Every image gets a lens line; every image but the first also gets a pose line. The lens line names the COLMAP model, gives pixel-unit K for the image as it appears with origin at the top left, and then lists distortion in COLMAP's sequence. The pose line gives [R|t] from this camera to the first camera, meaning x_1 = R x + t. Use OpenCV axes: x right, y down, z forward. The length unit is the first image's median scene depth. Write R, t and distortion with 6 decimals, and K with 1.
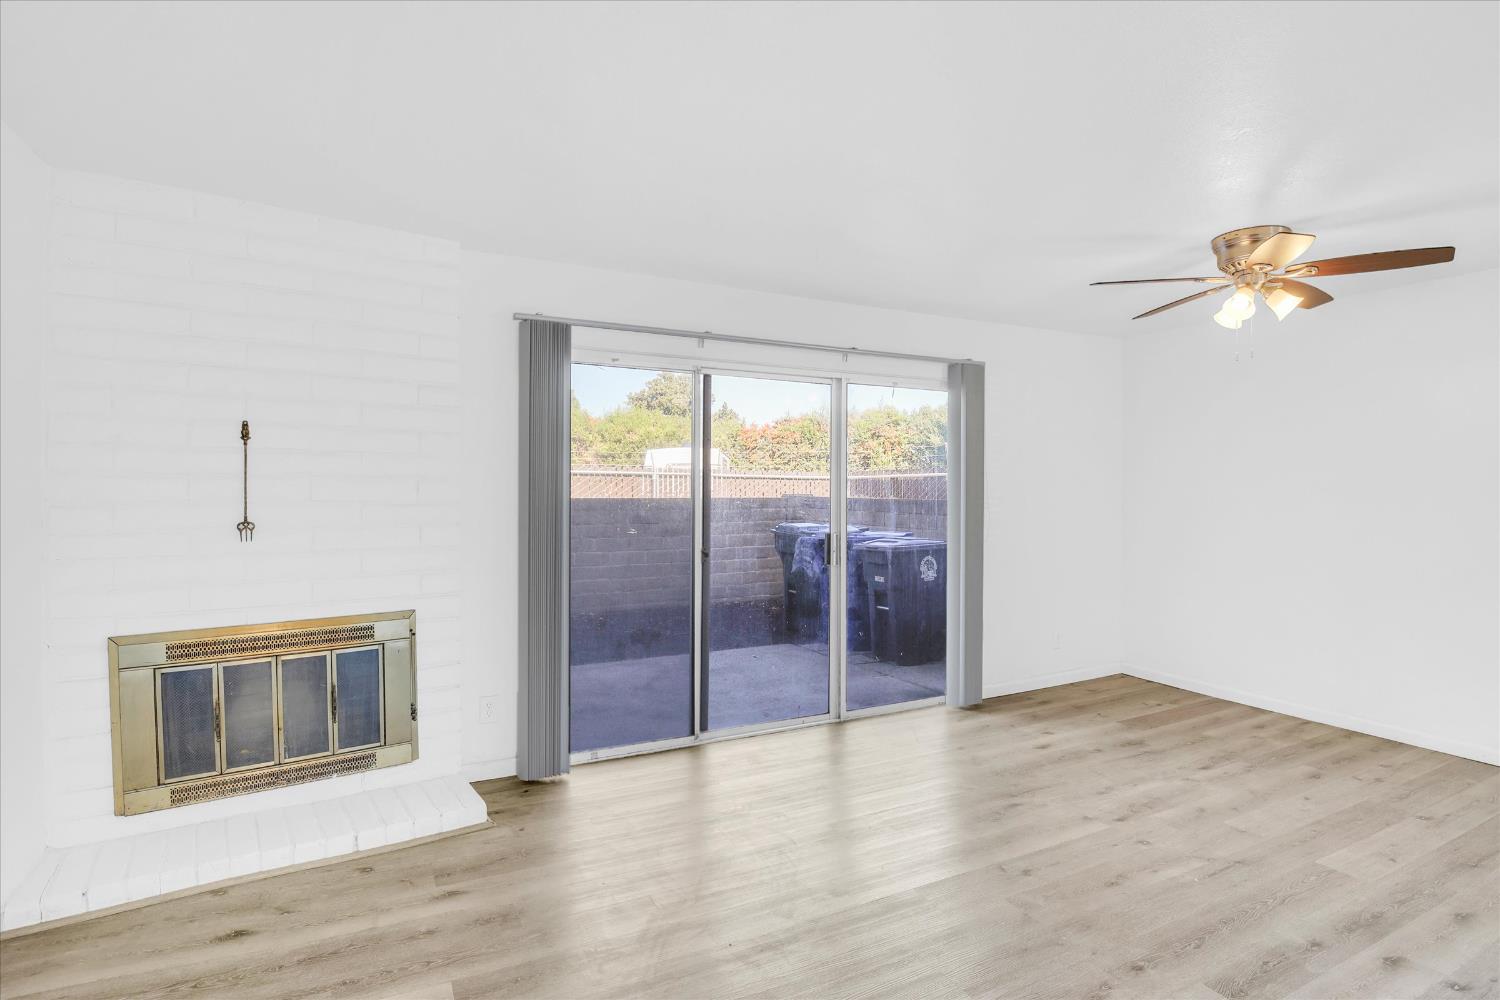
lens RADIAL K [[750.4, 0, 753.7], [0, 750.4, 503.9], [0, 0, 1]] dist [-0.025770, -0.000195]
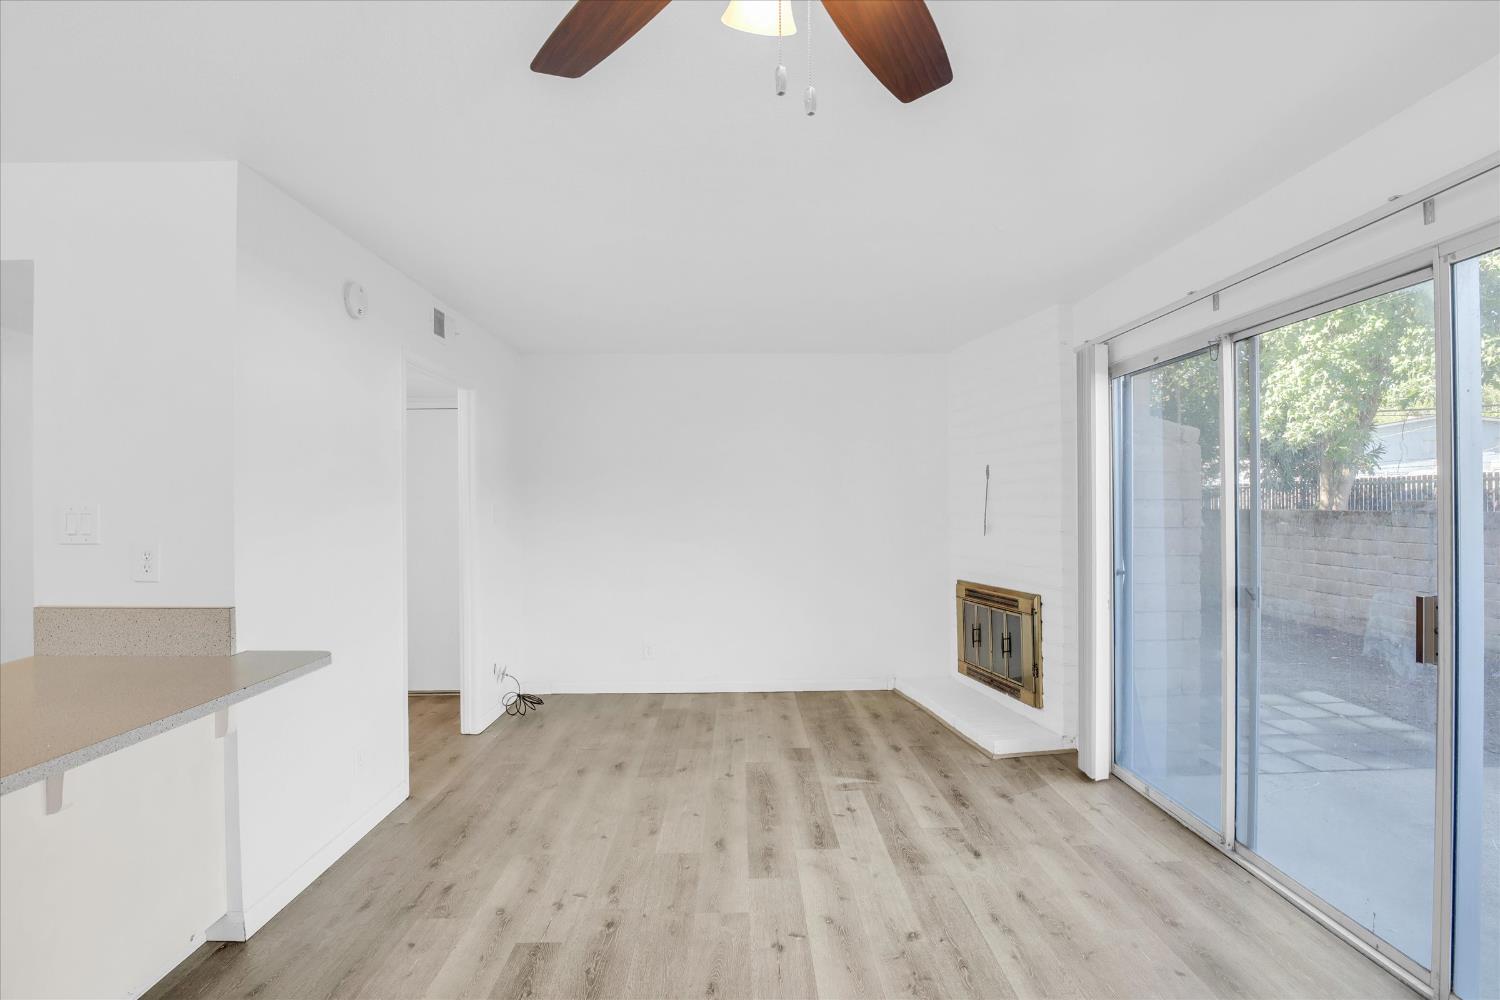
lens RADIAL K [[750.4, 0, 753.7], [0, 750.4, 503.9], [0, 0, 1]] dist [-0.025770, -0.000195]
pose [[-0.436603, -0.005318, -0.899638, 1.189260], [-0.024525, 0.999681, 0.005994, -0.019712], [0.899320, 0.024681, -0.436594, 1.376321]]
